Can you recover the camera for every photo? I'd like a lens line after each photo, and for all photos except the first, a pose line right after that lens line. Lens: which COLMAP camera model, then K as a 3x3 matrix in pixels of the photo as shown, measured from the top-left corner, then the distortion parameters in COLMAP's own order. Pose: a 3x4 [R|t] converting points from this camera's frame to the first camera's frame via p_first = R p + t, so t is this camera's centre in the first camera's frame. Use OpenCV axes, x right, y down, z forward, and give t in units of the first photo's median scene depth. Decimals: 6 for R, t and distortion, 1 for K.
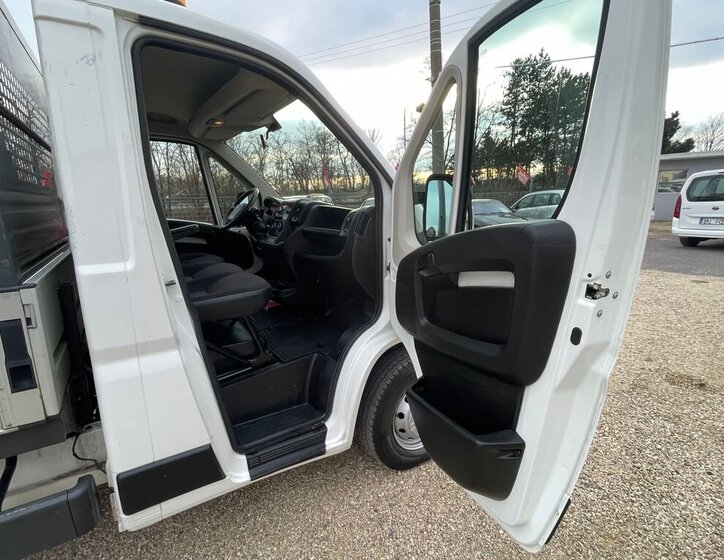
lens RADIAL K [[368.1, 0, 362.0], [0, 368.1, 280.0], [0, 0, 1]] dist [0.000273, -0.000959]
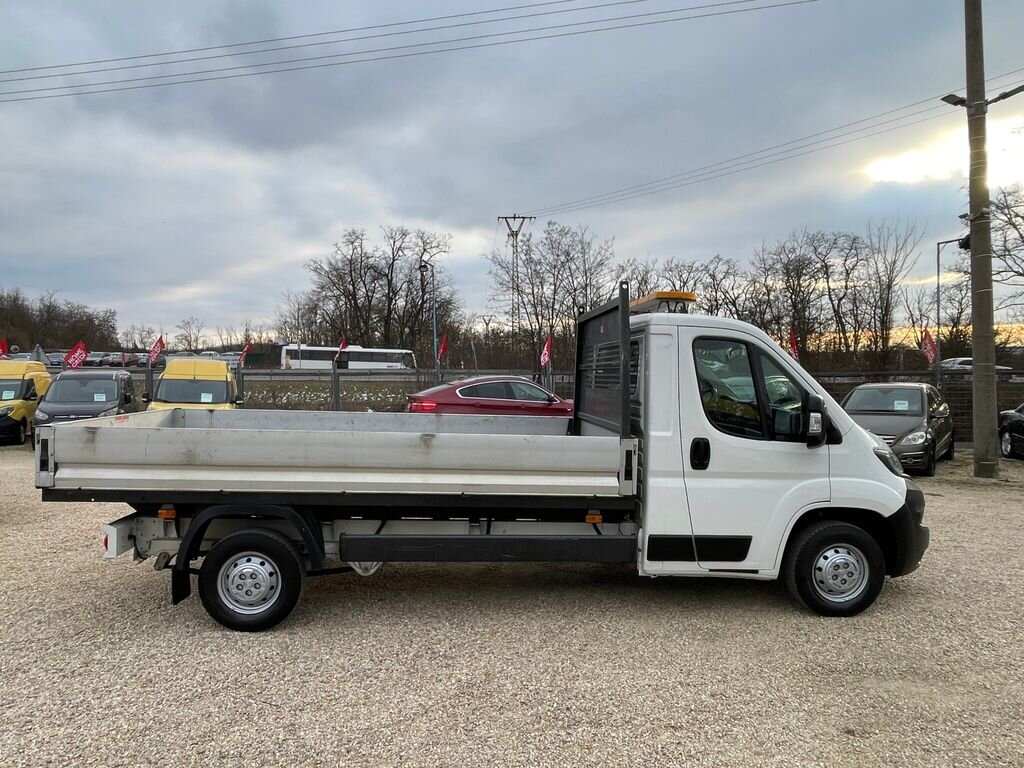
lens RADIAL K [[661.0, 0, 512.0], [0, 661.0, 384.0], [0, 0, 1]] dist [0.002755, -0.000397]
pose [[0.876356, 0.045338, -0.479525, 0.011387], [-0.136641, 0.978061, -0.157245, 0.011441], [0.461876, 0.203326, 0.863325, -0.079132]]
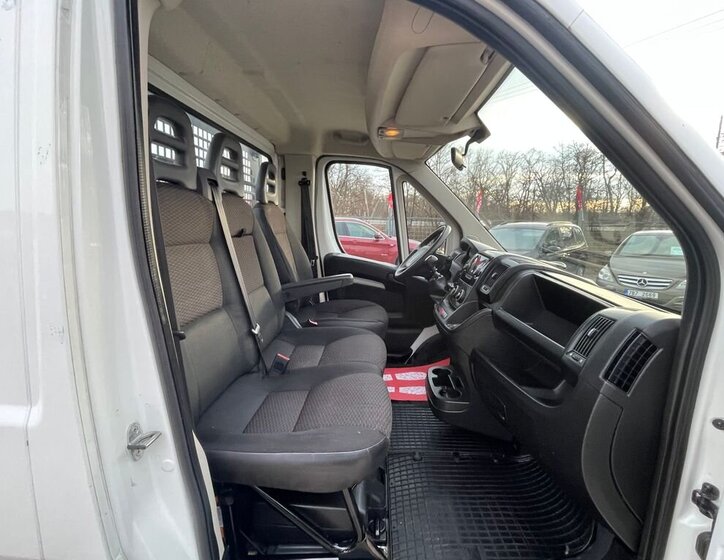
lens RADIAL K [[368.1, 0, 362.0], [0, 368.1, 280.0], [0, 0, 1]] dist [0.000273, -0.000959]
pose [[0.813602, 0.147523, -0.562395, -0.001018], [-0.176264, 0.984338, 0.003209, -0.008065], [0.554060, 0.096519, 0.826862, 0.022635]]
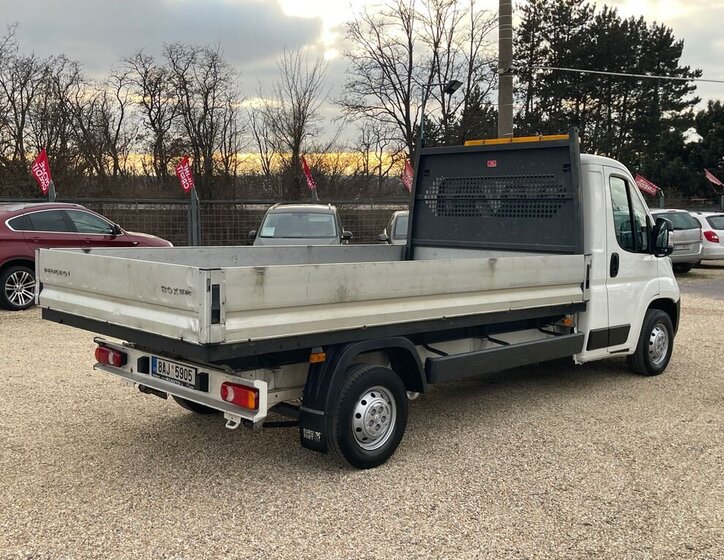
lens RADIAL K [[769.5, 0, 348.5], [0, 769.5, 281.0], [0, 0, 1]] dist [0.044274, -0.000888]
pose [[0.982139, 0.021999, 0.186868, -0.099087], [0.000065, 0.993102, -0.117254, 0.024126], [-0.188158, 0.115172, 0.975362, -0.119310]]
